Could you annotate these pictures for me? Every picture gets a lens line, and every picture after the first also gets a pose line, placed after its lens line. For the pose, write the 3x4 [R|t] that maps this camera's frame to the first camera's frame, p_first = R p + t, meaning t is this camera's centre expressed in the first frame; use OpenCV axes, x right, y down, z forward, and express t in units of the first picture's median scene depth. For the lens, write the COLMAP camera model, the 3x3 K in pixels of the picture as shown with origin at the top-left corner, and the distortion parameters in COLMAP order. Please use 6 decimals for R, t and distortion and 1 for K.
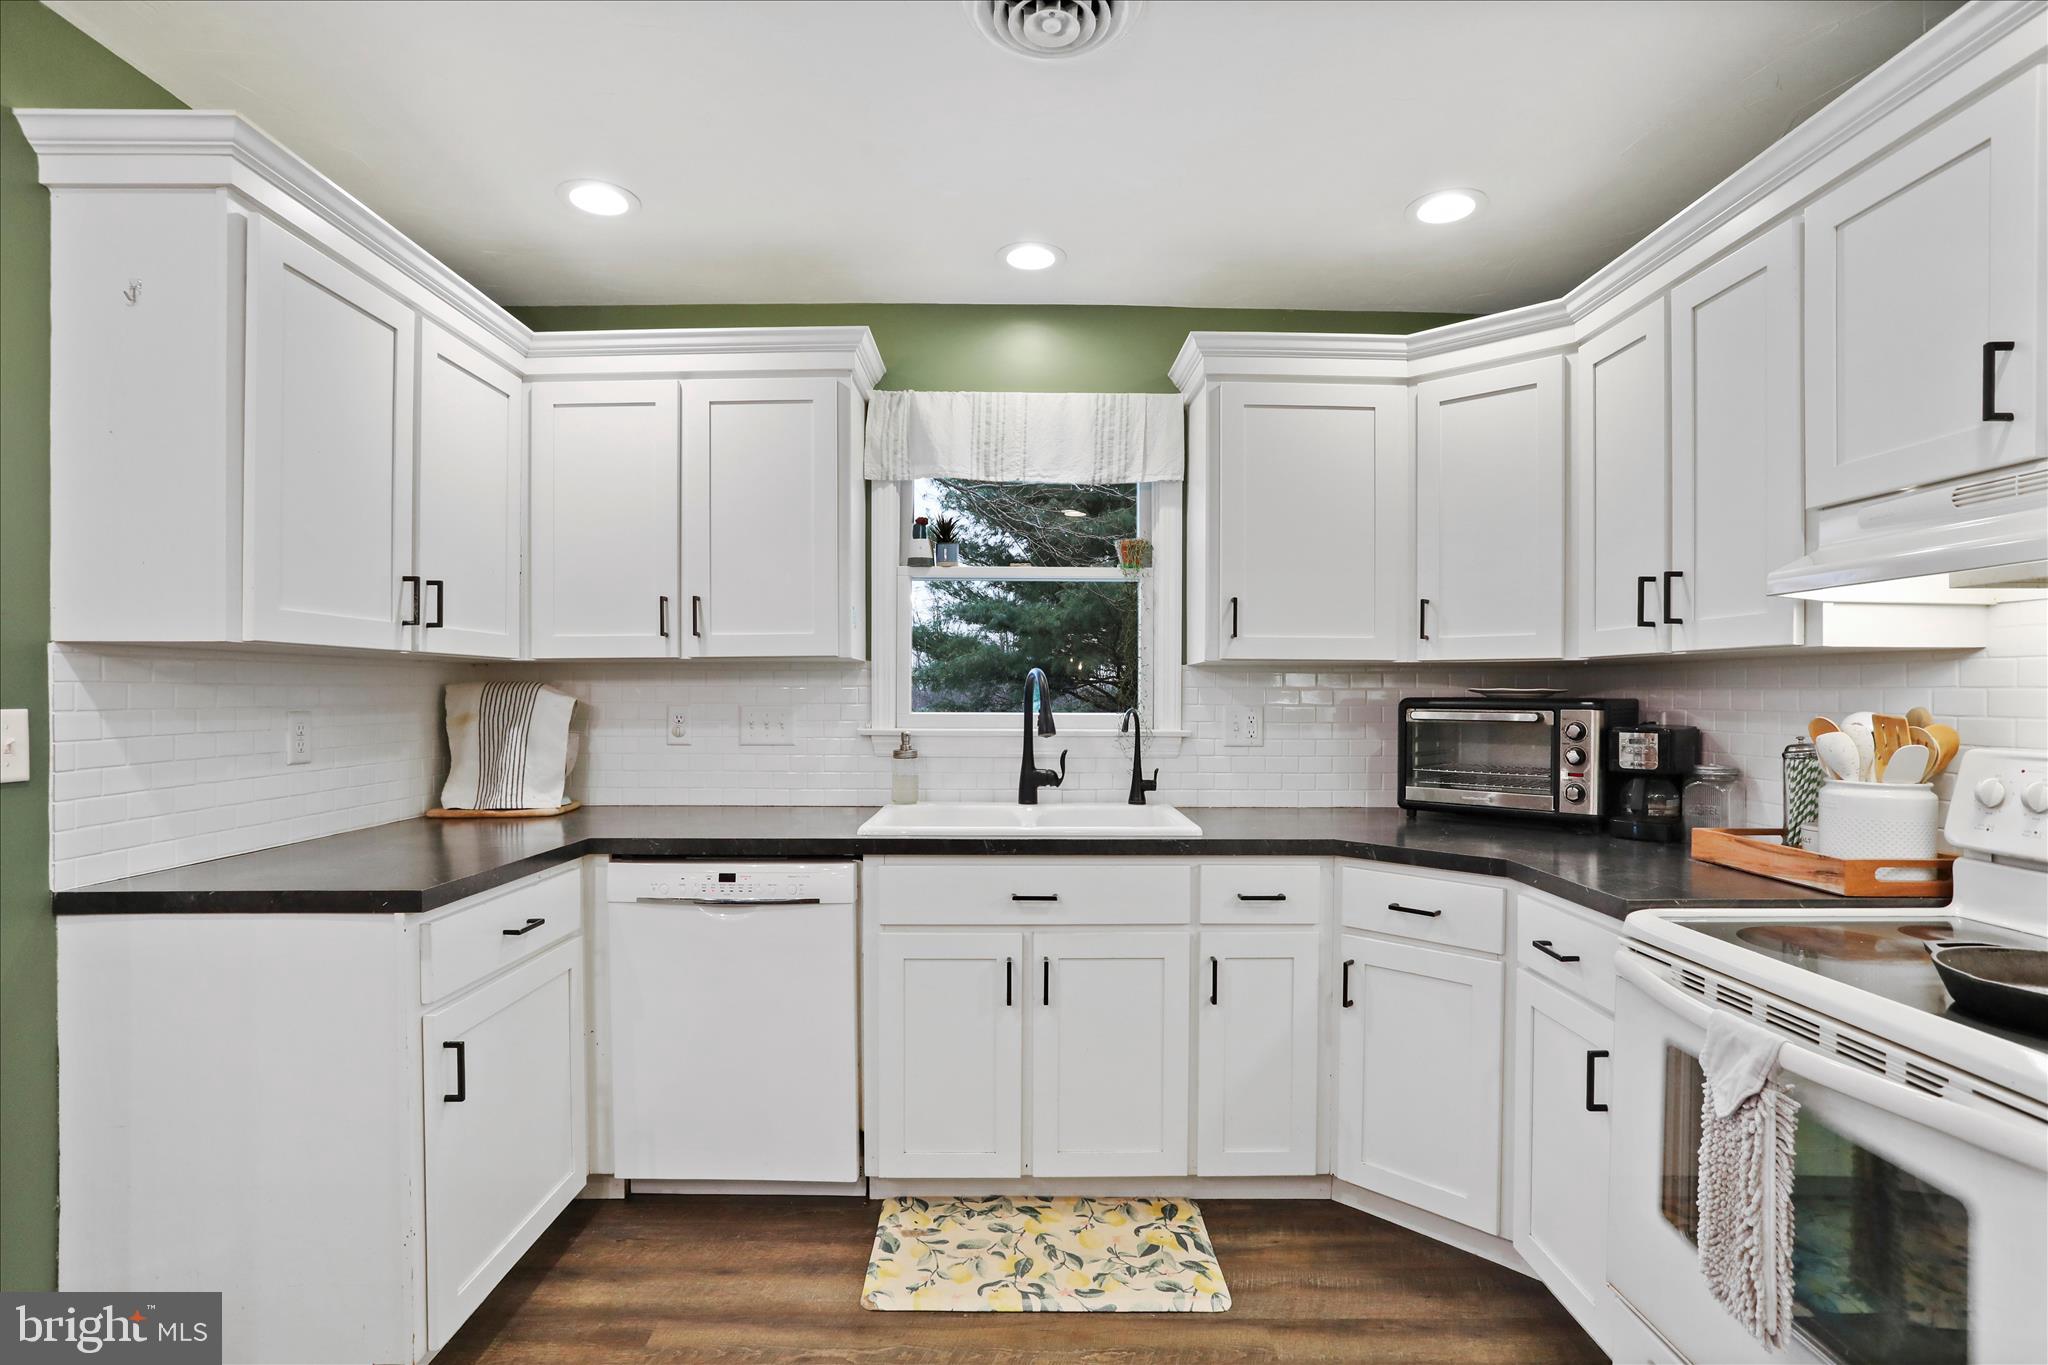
lens RADIAL K [[979.4, 0, 1021.9], [0, 979.4, 696.2], [0, 0, 1]] dist [-0.029888, 0.014594]
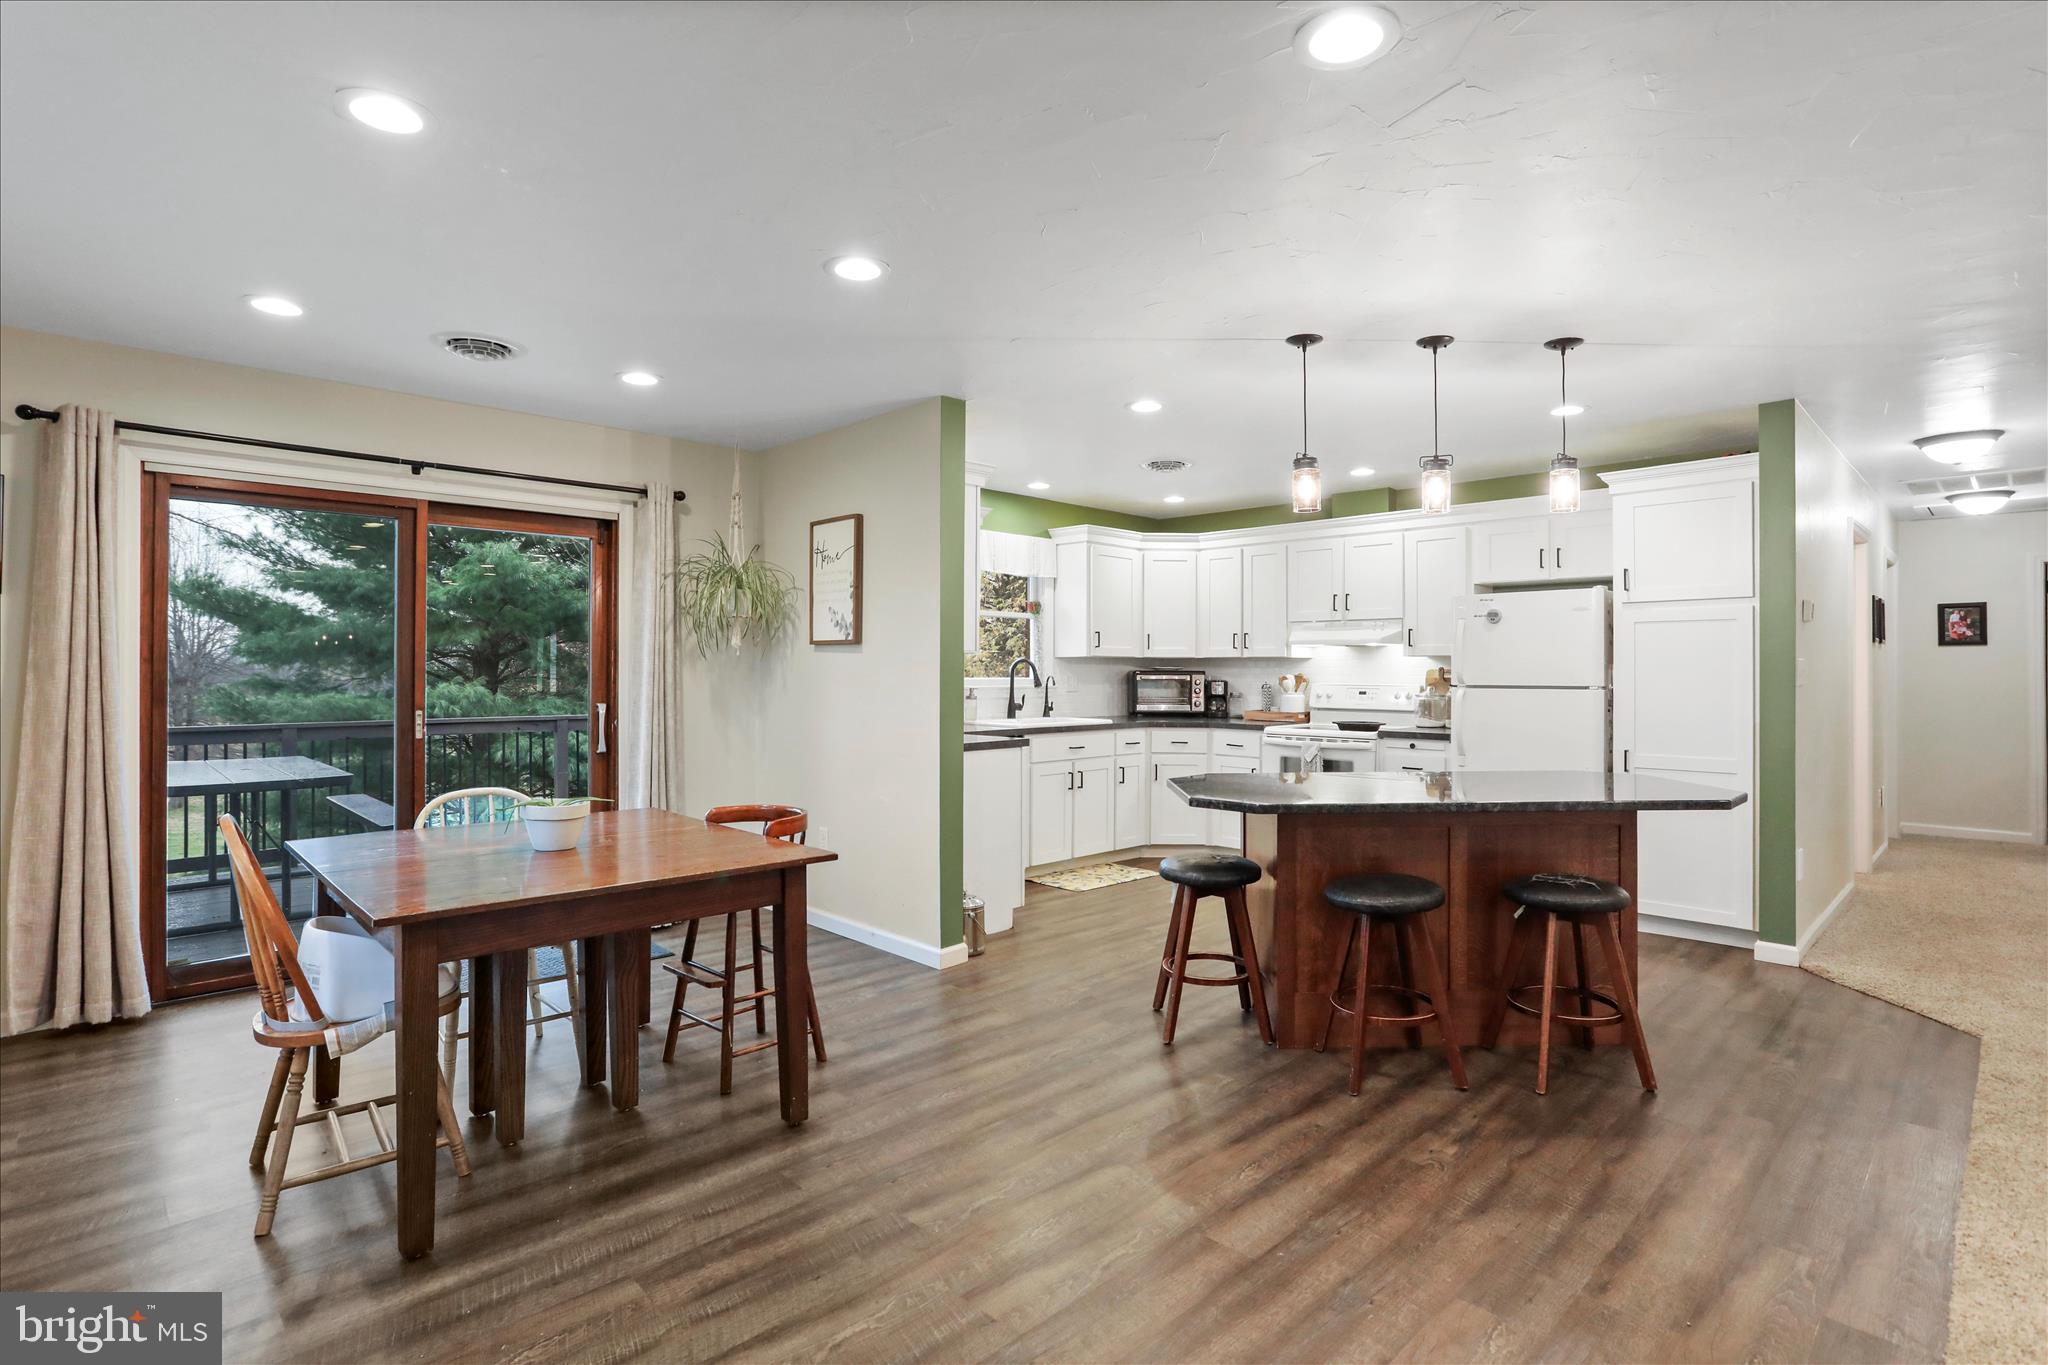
lens RADIAL K [[979.4, 0, 964.4], [0, 979.4, 658.2], [0, 0, 1]] dist [-0.029888, 0.014594]
pose [[0.764570, 0.004828, 0.644523, -1.881473], [0.000566, 0.999967, -0.008162, -0.011759], [-0.644541, 0.006606, 0.764541, -0.801497]]
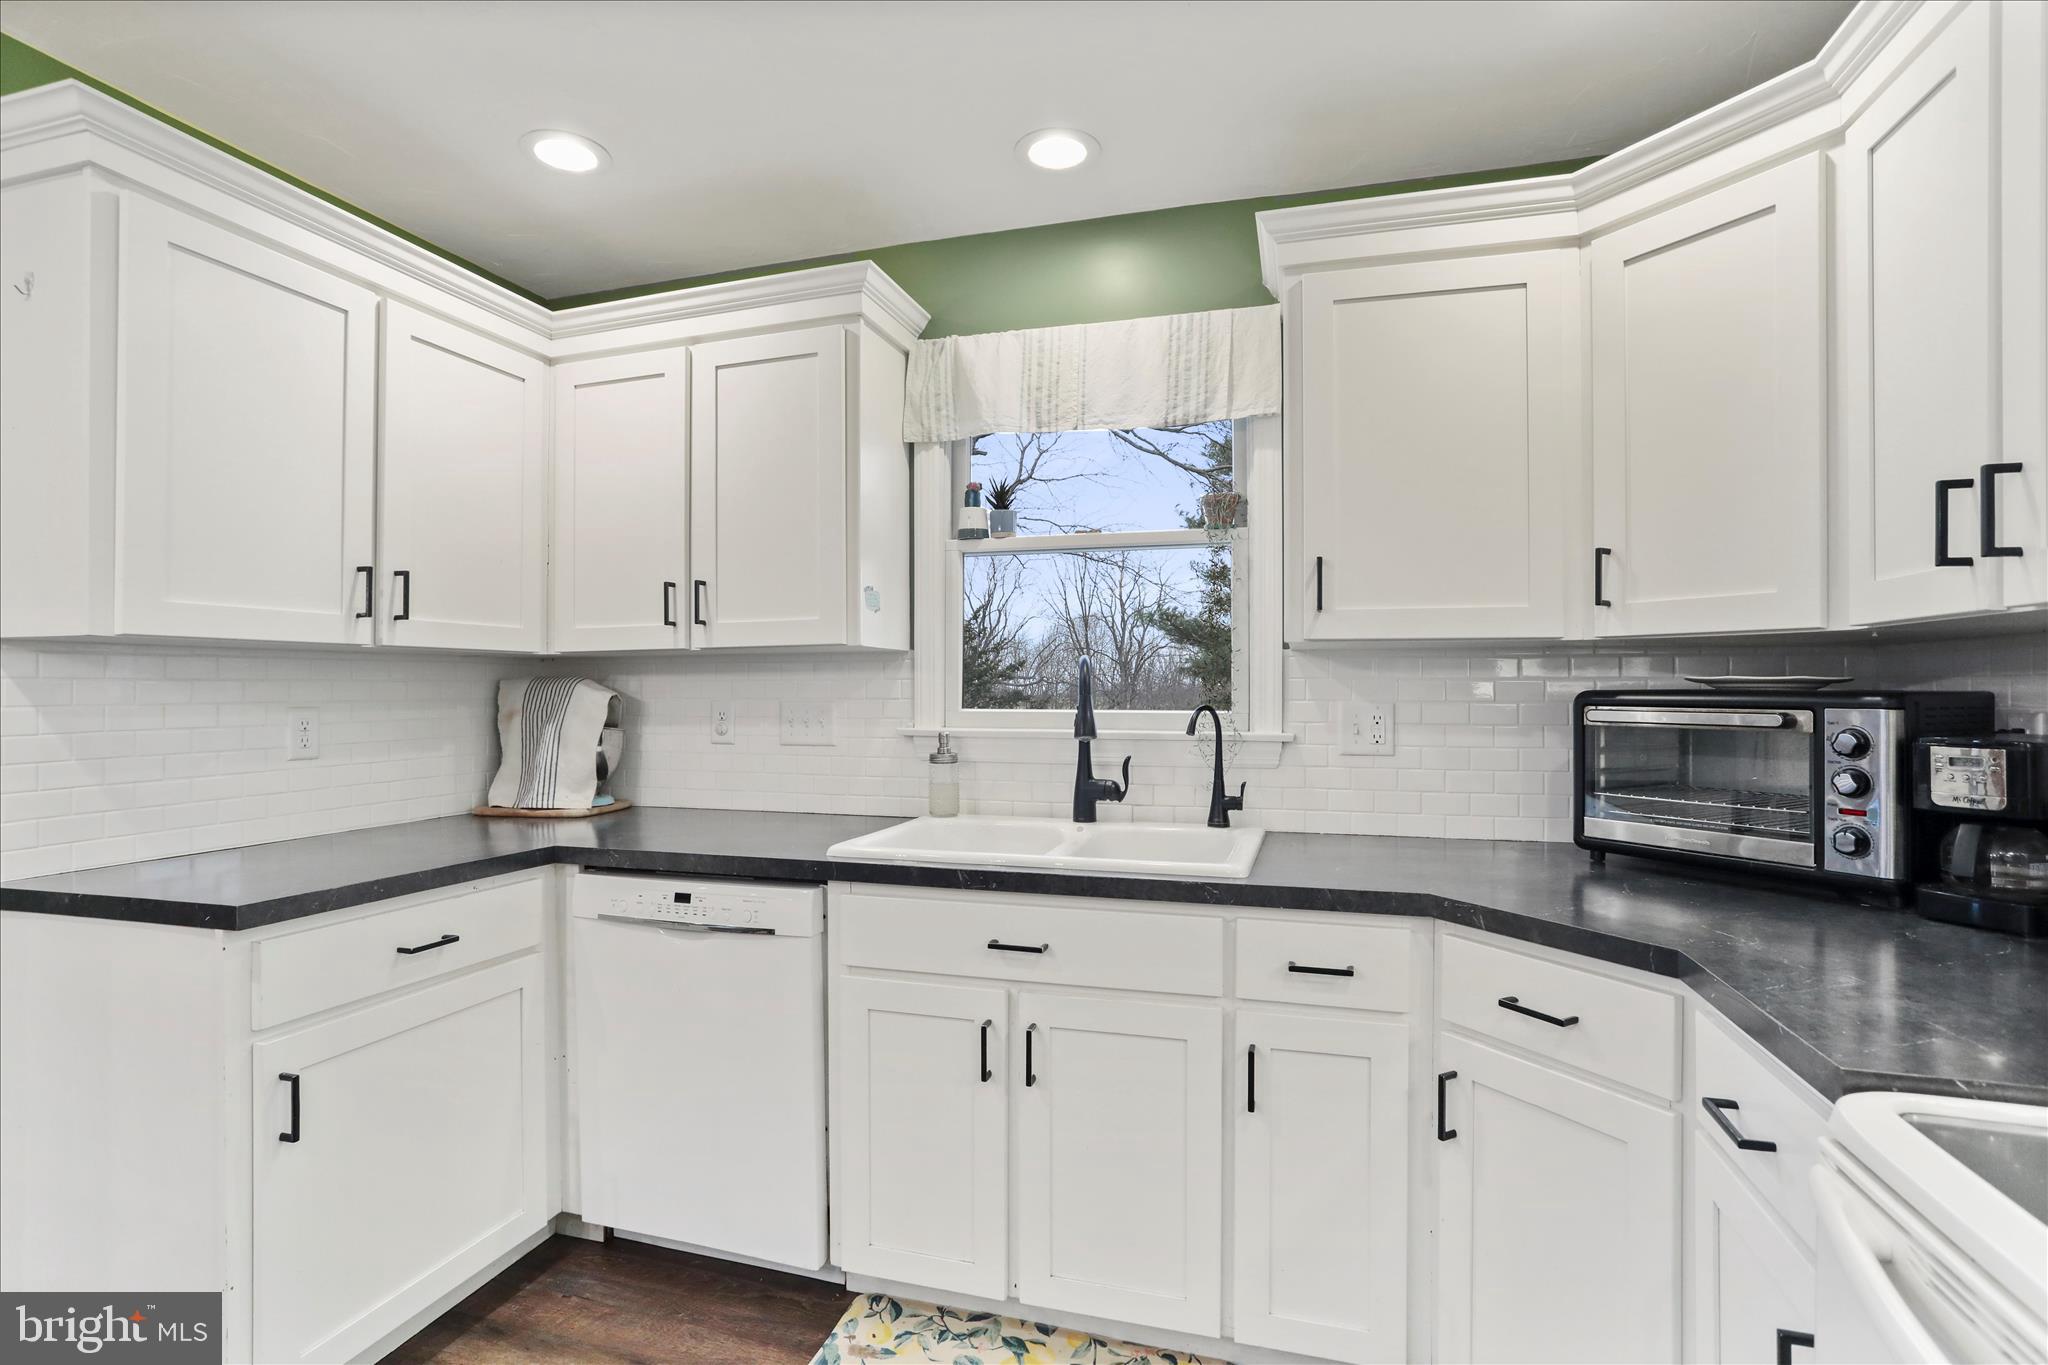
lens RADIAL K [[979.4, 0, 1019.3], [0, 979.4, 680.3], [0, 0, 1]] dist [-0.029888, 0.014594]
pose [[0.956030, -0.005870, -0.293210, 0.241107], [0.002638, 0.999931, -0.011416, 0.001270], [0.293256, 0.010141, 0.955980, 0.245767]]
